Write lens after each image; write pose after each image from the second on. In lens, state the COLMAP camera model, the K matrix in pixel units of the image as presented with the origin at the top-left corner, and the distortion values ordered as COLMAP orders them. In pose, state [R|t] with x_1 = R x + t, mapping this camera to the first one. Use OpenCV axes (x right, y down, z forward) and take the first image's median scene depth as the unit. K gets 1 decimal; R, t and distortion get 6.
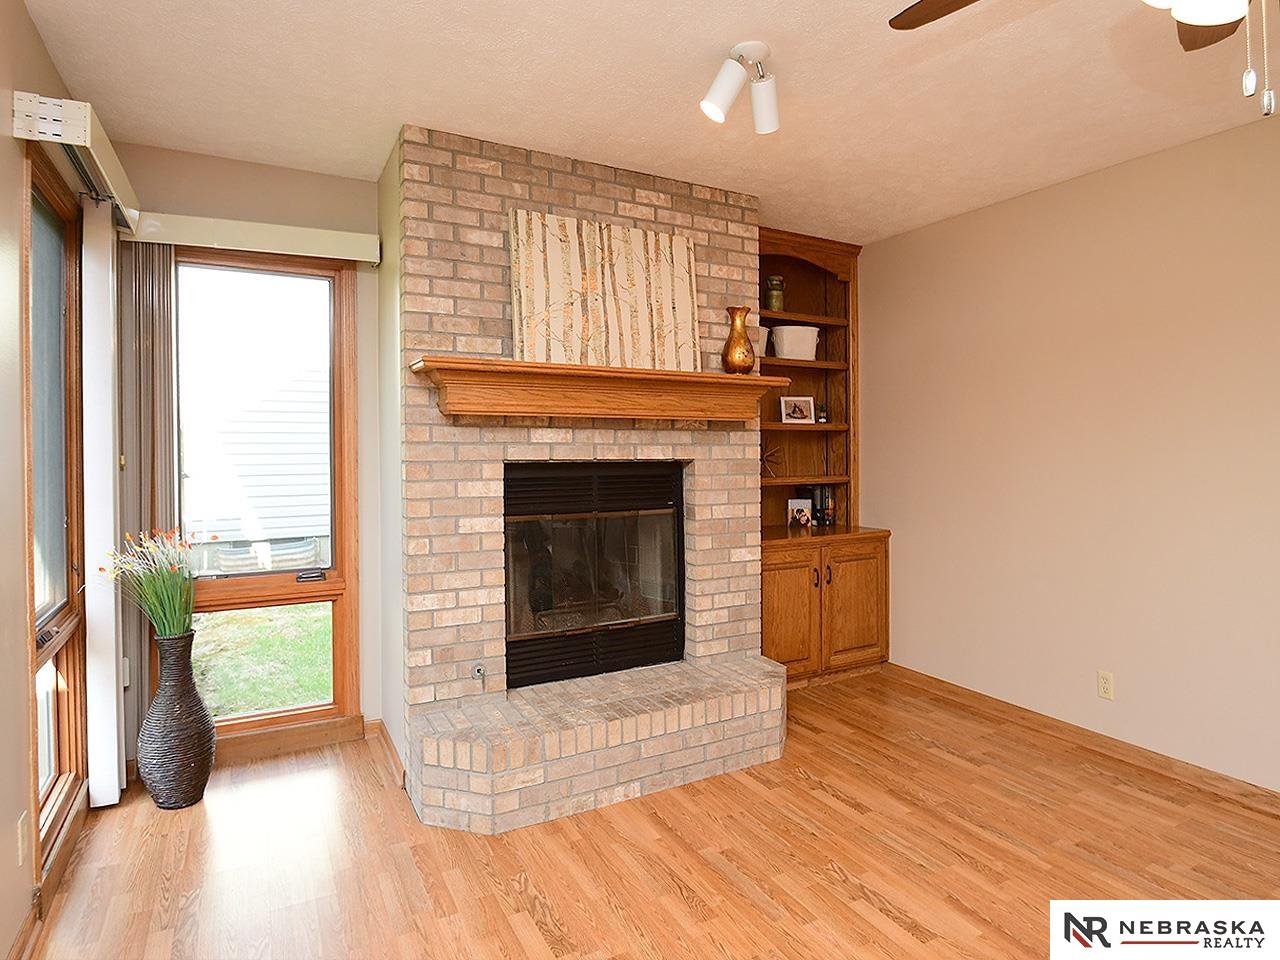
lens RADIAL K [[744.2, 0, 650.3], [0, 744.2, 443.6], [0, 0, 1]] dist [-0.008171, -0.003021]
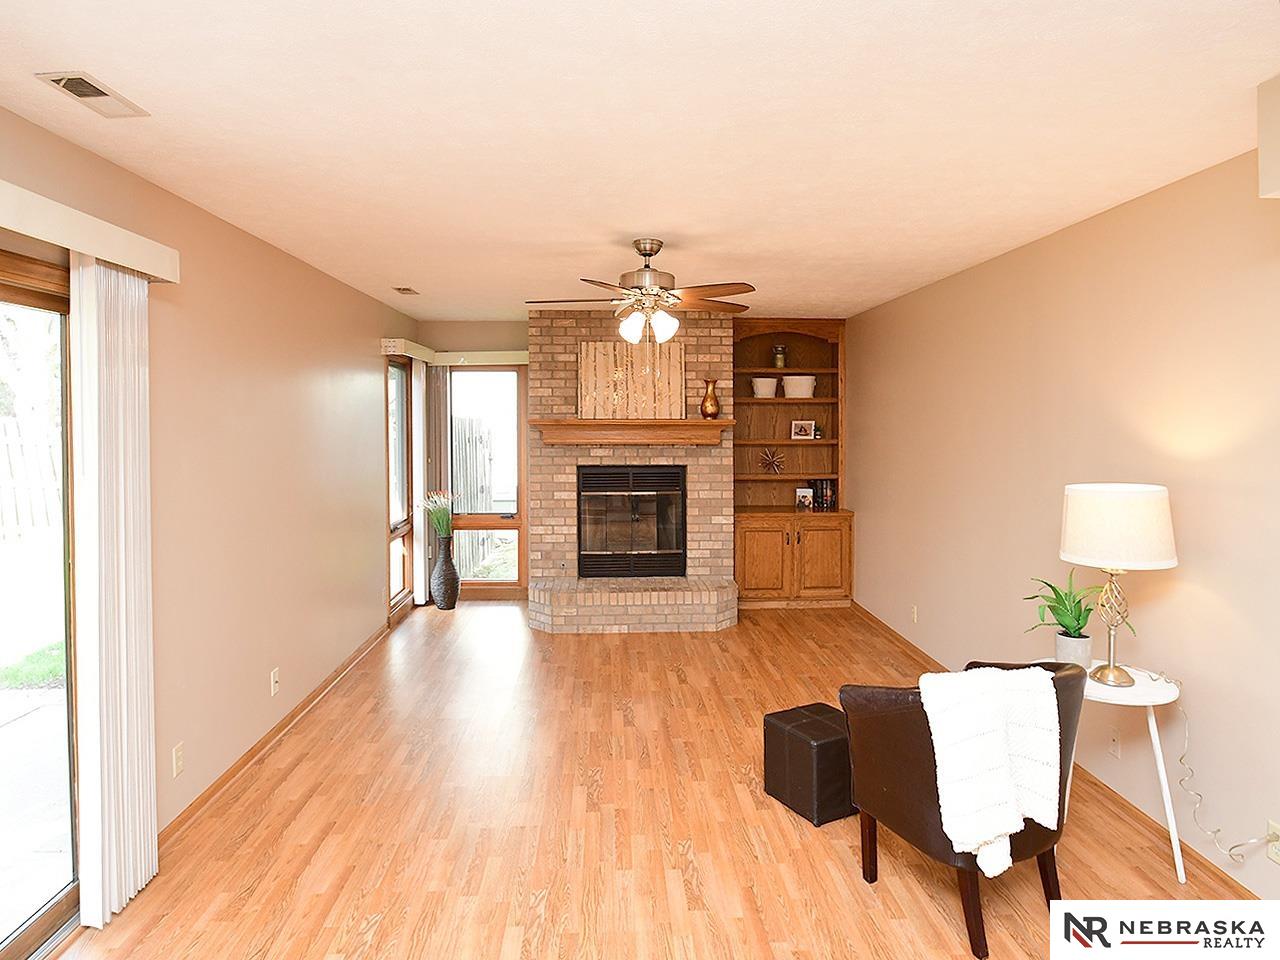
lens RADIAL K [[744.2, 0, 641.4], [0, 744.2, 418.5], [0, 0, 1]] dist [-0.008171, -0.003021]
pose [[0.901781, 0.002266, -0.432187, 0.781858], [-0.000982, 0.999994, 0.003193, -0.102208], [0.432192, -0.002455, 0.901778, -0.710444]]
